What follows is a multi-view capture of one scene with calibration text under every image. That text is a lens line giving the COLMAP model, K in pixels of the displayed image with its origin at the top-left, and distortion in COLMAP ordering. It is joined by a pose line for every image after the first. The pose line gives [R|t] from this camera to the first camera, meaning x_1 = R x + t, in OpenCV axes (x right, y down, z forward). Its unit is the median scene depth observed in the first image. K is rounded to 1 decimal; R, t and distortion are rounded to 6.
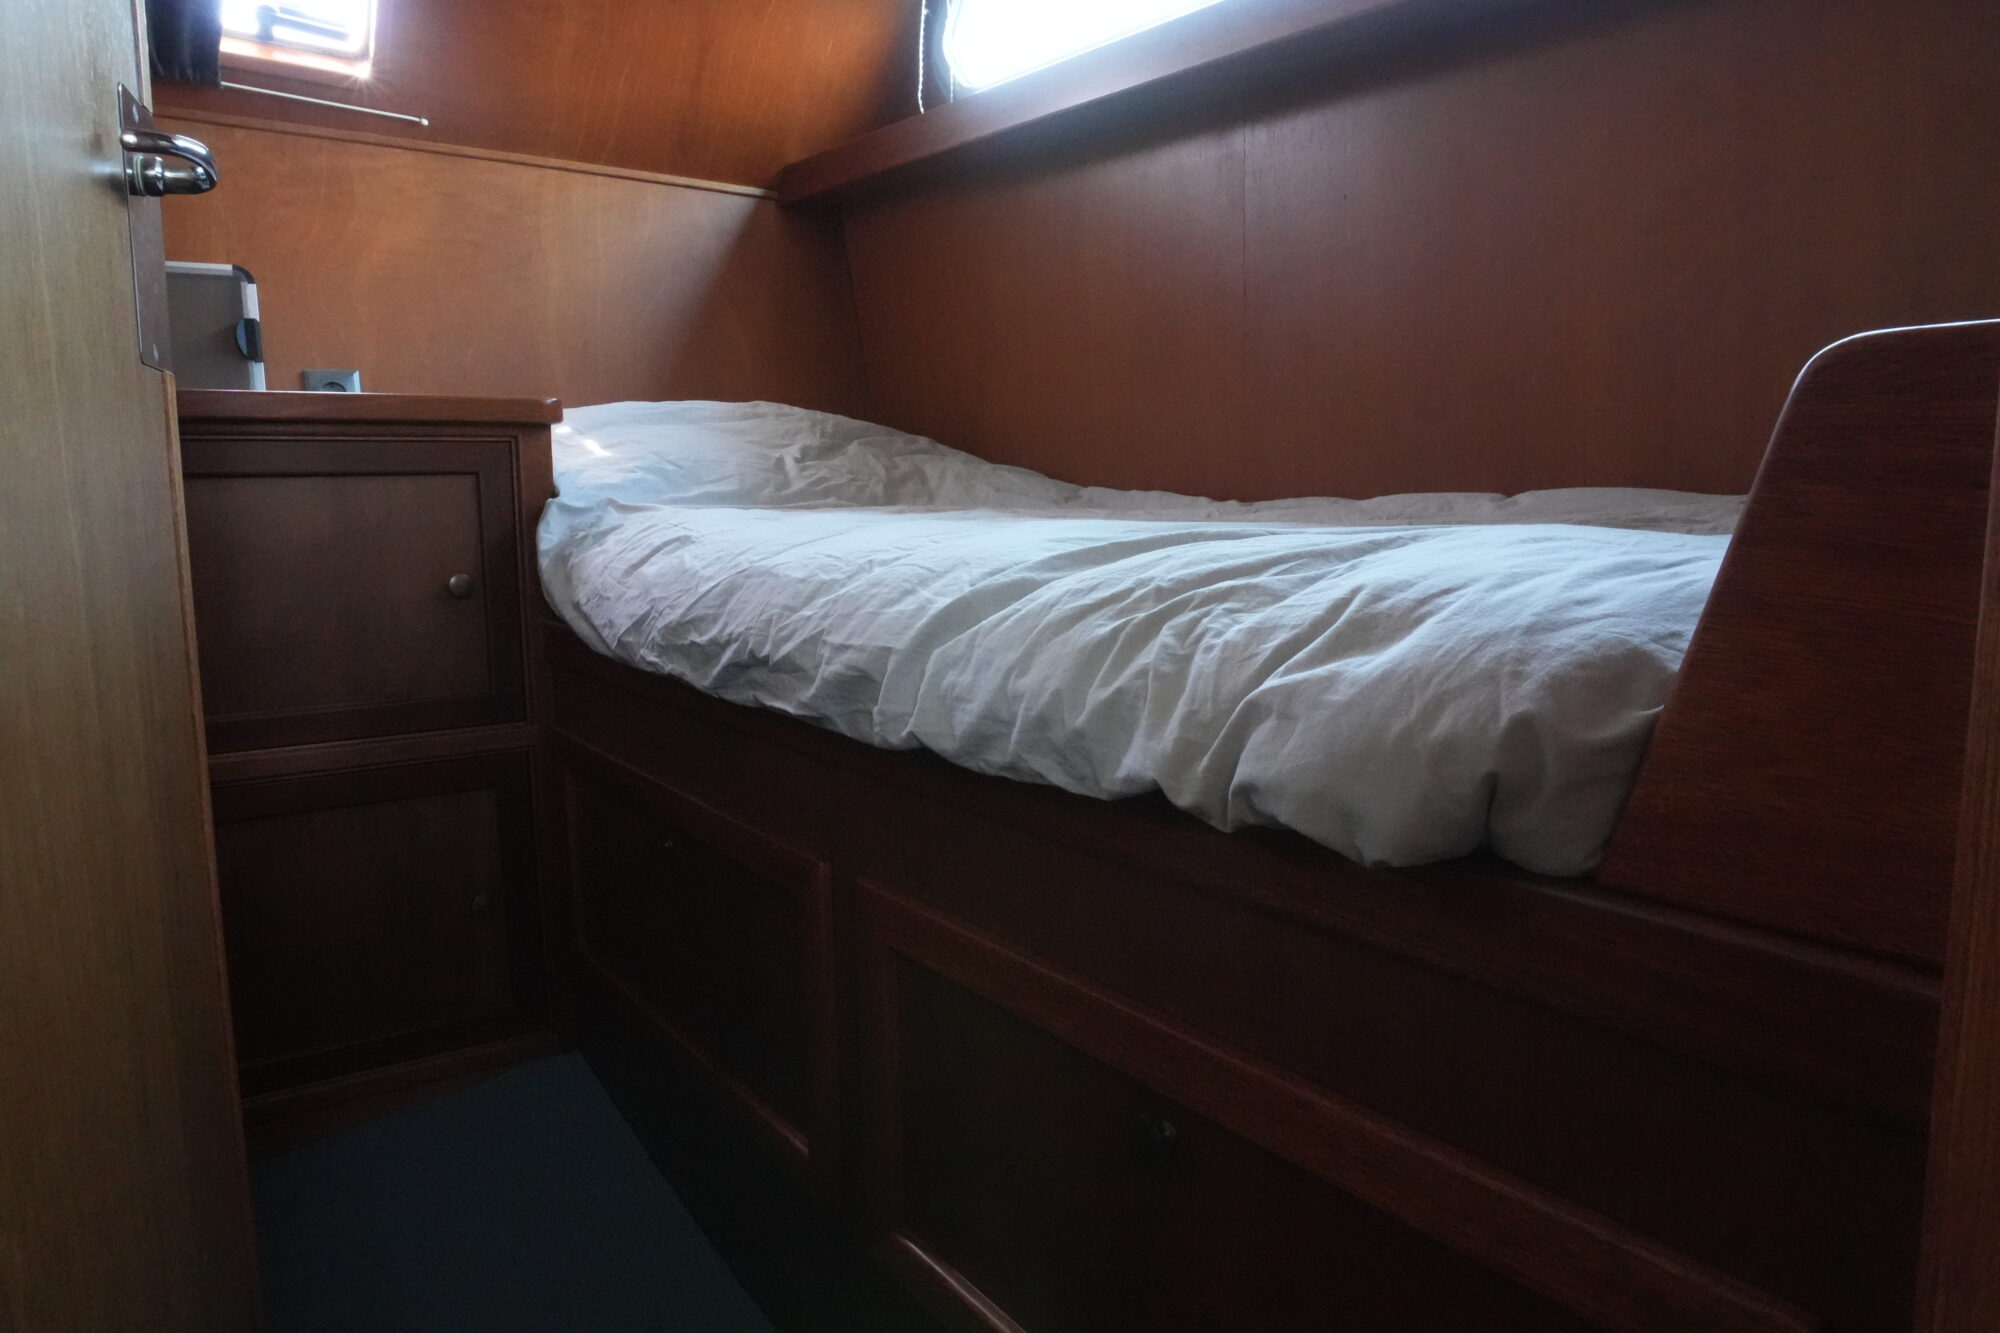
lens RADIAL K [[1354.5, 0, 995.2], [0, 1354.5, 674.8], [0, 0, 1]] dist [-0.052323, 0.031603]
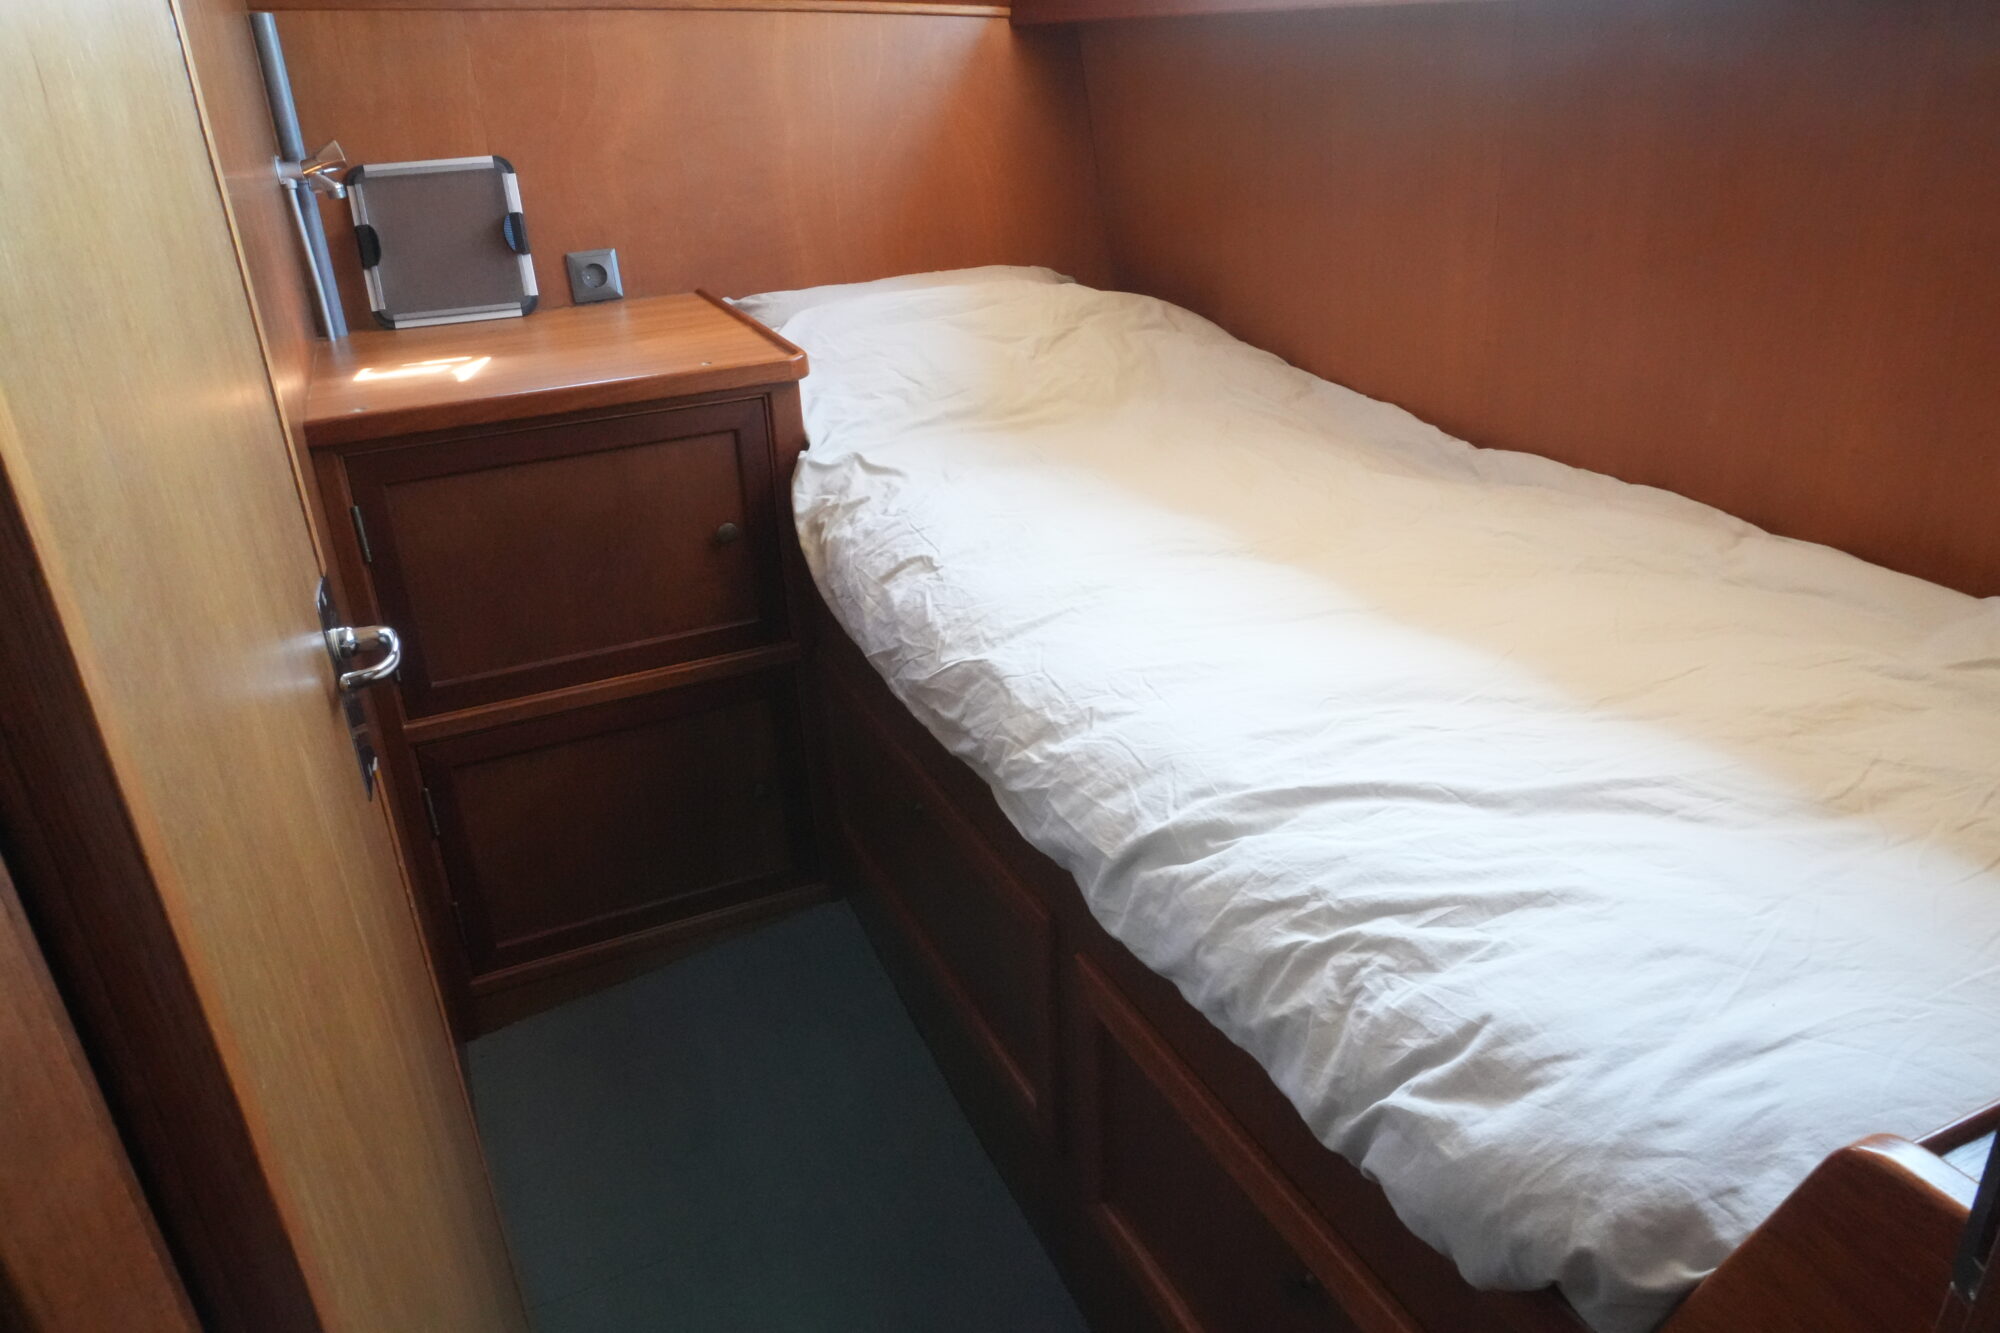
lens RADIAL K [[1354.5, 0, 1004.5], [0, 1354.5, 648.2], [0, 0, 1]] dist [-0.052323, 0.031603]
pose [[0.985619, 0.040954, -0.163943, 0.026134], [0.006897, 0.959629, 0.281183, -0.595882], [0.168840, -0.278270, 0.945547, -0.078177]]
